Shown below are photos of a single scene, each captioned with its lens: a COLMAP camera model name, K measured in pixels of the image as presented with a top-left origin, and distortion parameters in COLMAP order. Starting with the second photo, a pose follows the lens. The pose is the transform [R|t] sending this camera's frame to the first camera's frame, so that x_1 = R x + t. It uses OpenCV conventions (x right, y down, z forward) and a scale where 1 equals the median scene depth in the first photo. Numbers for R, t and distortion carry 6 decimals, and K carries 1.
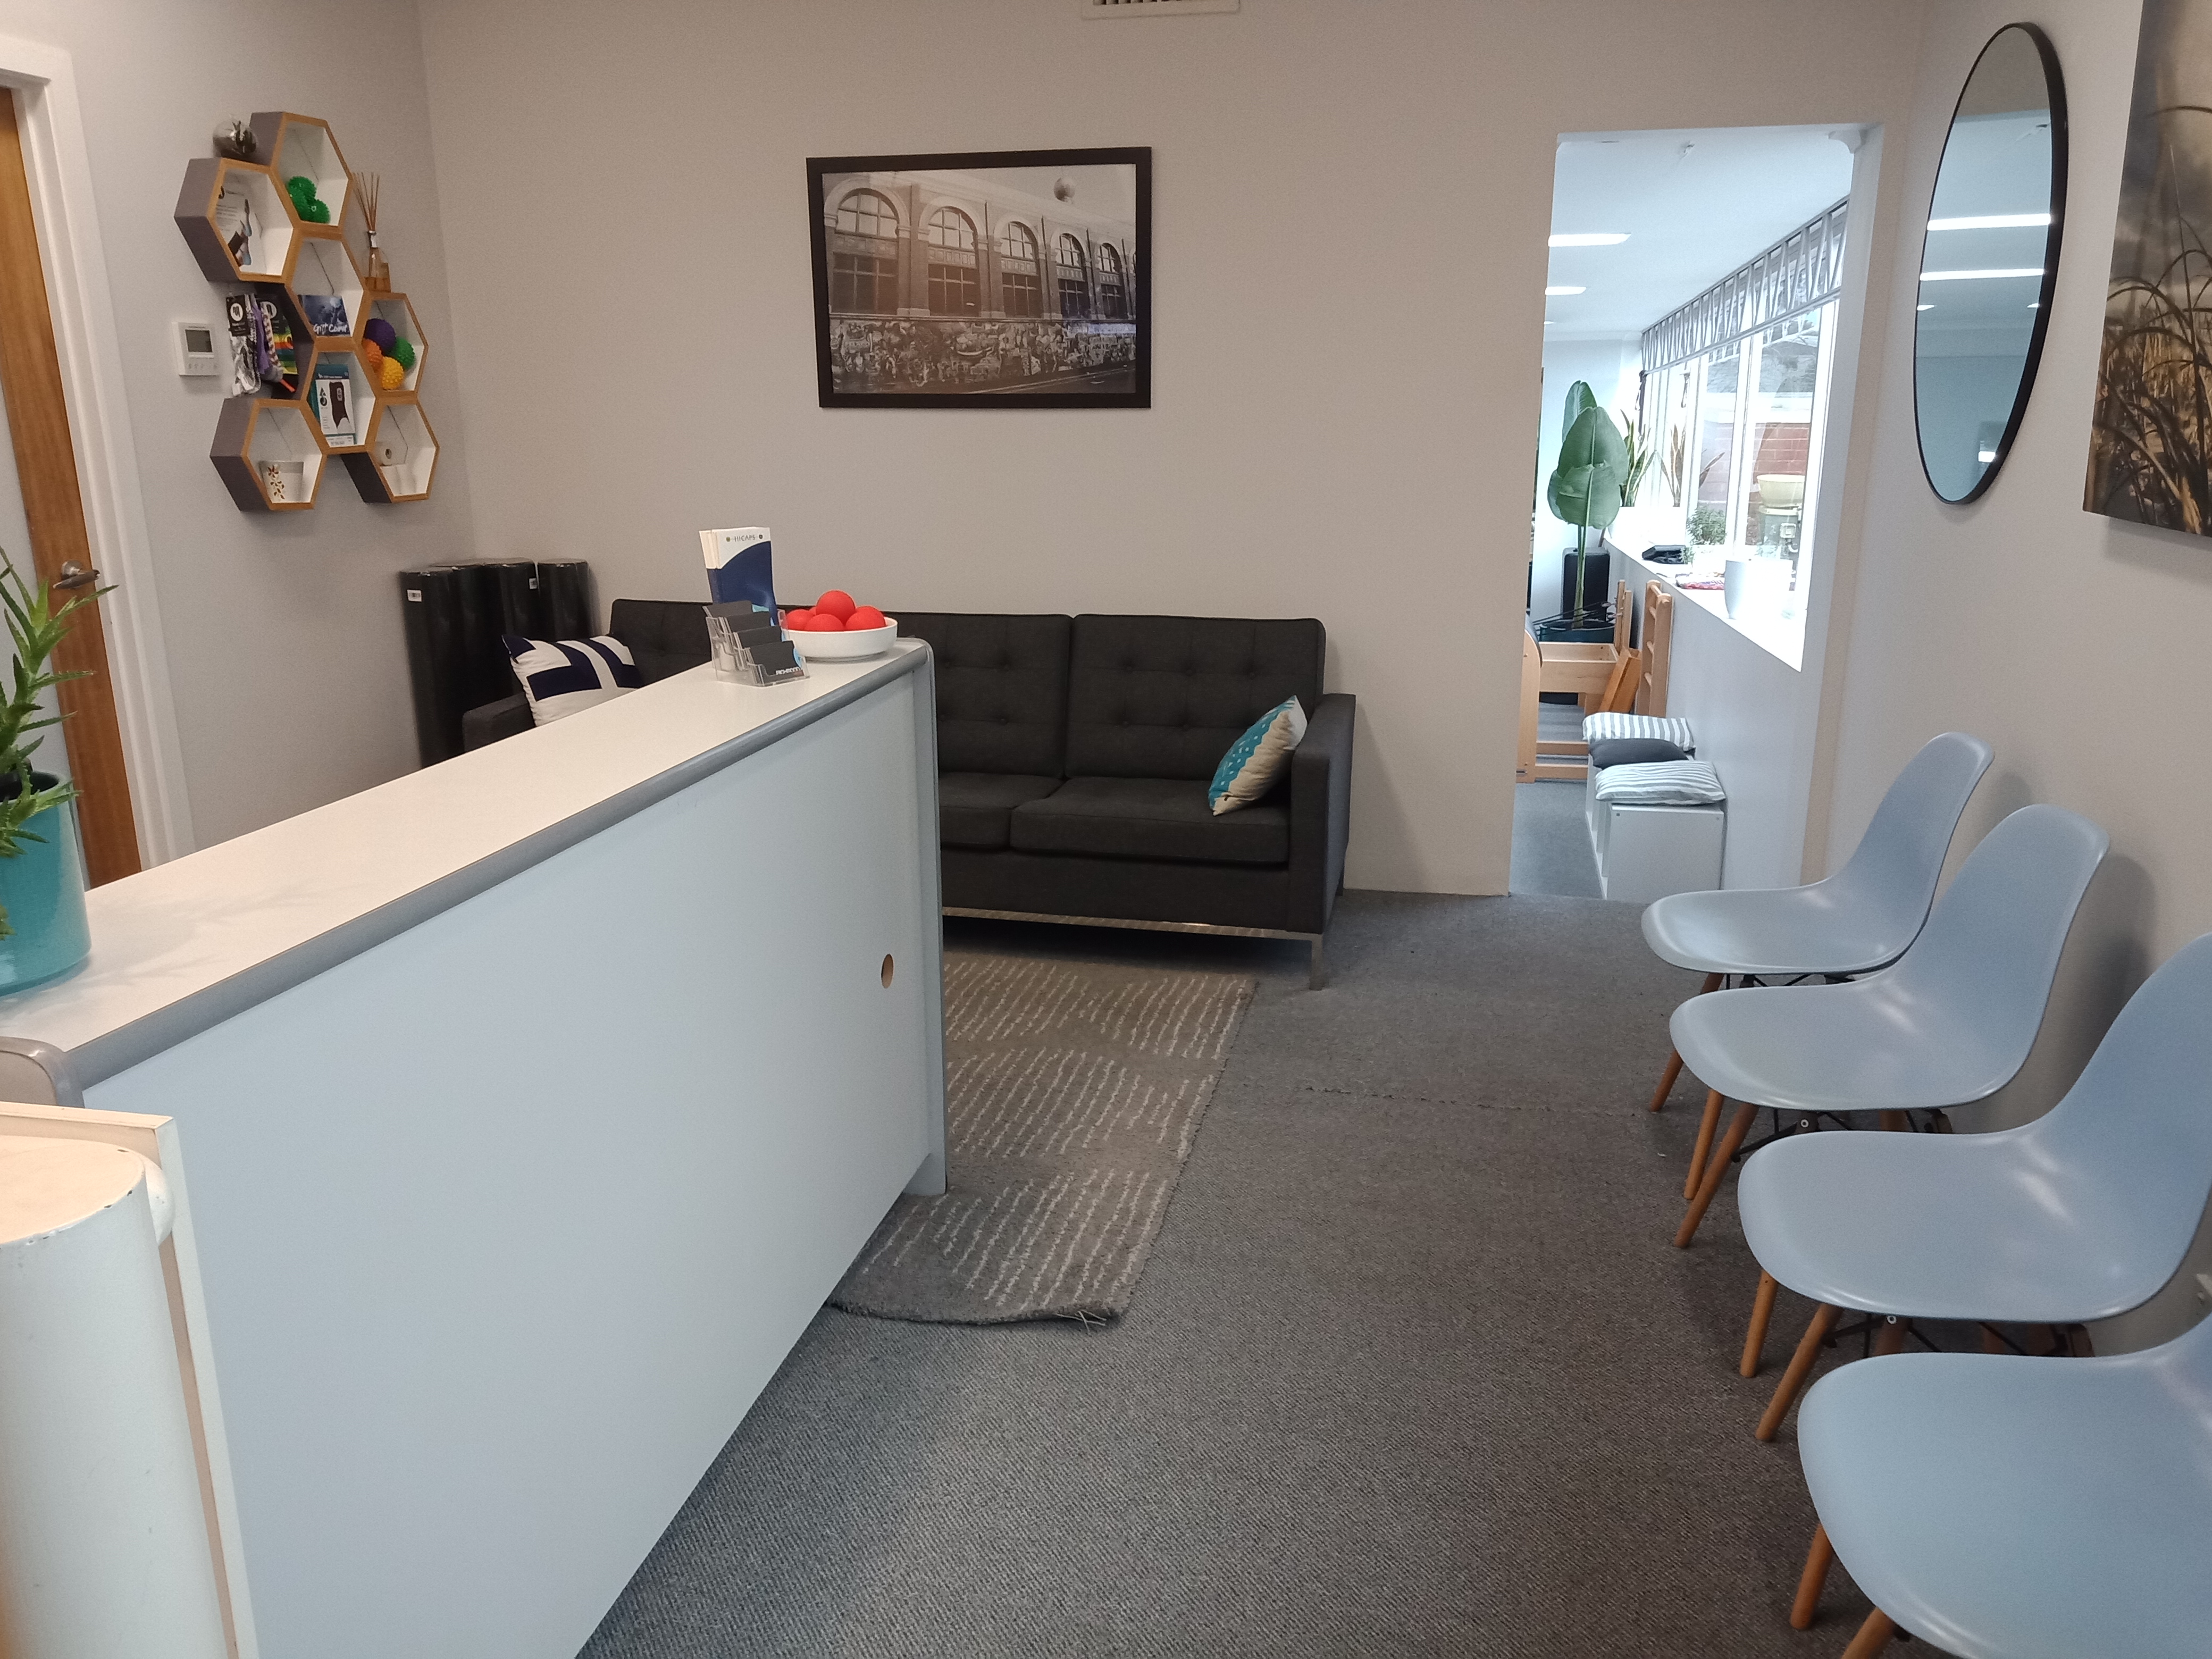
lens RADIAL K [[1633.7, 0, 1106.0], [0, 1633.7, 829.5], [0, 0, 1]] dist [-0.005515, 0.003436]
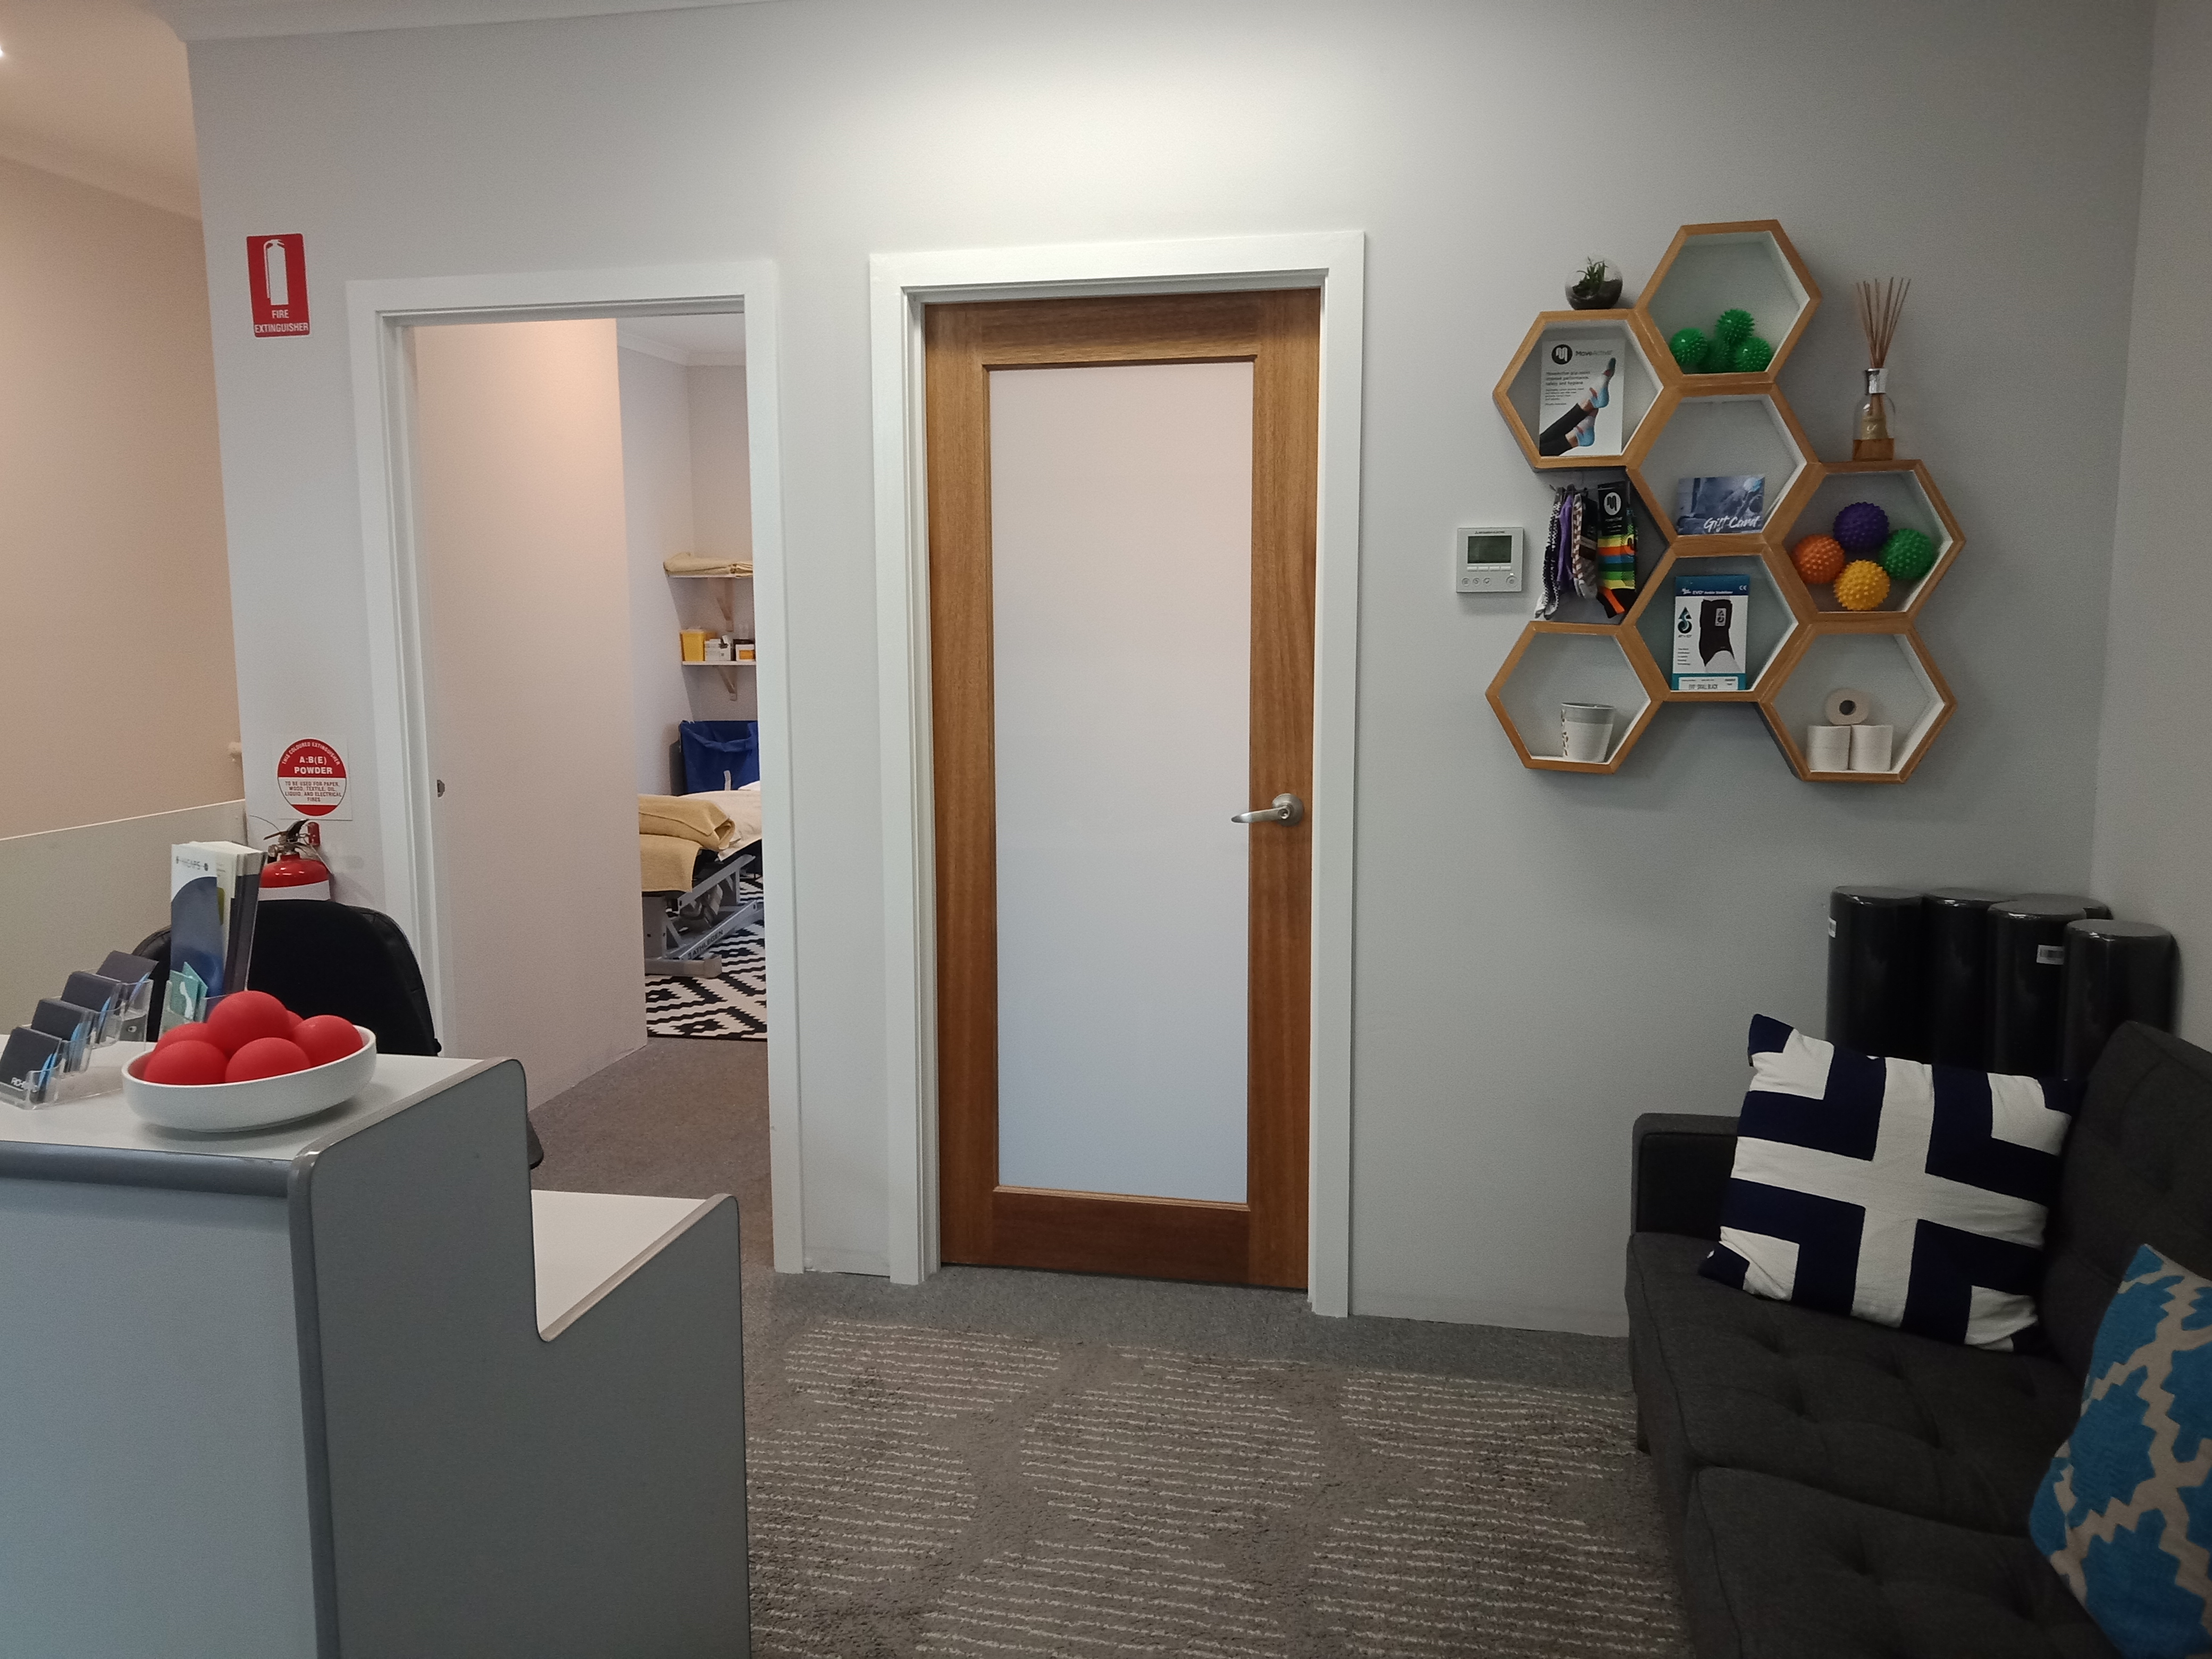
lens RADIAL K [[1633.7, 0, 1106.0], [0, 1633.7, 829.5], [0, 0, 1]] dist [-0.005515, 0.003436]
pose [[-0.010910, 0.140738, -0.989987, 0.221706], [-0.258645, 0.955955, 0.138751, -0.213723], [0.965911, 0.257569, 0.025972, 0.770005]]
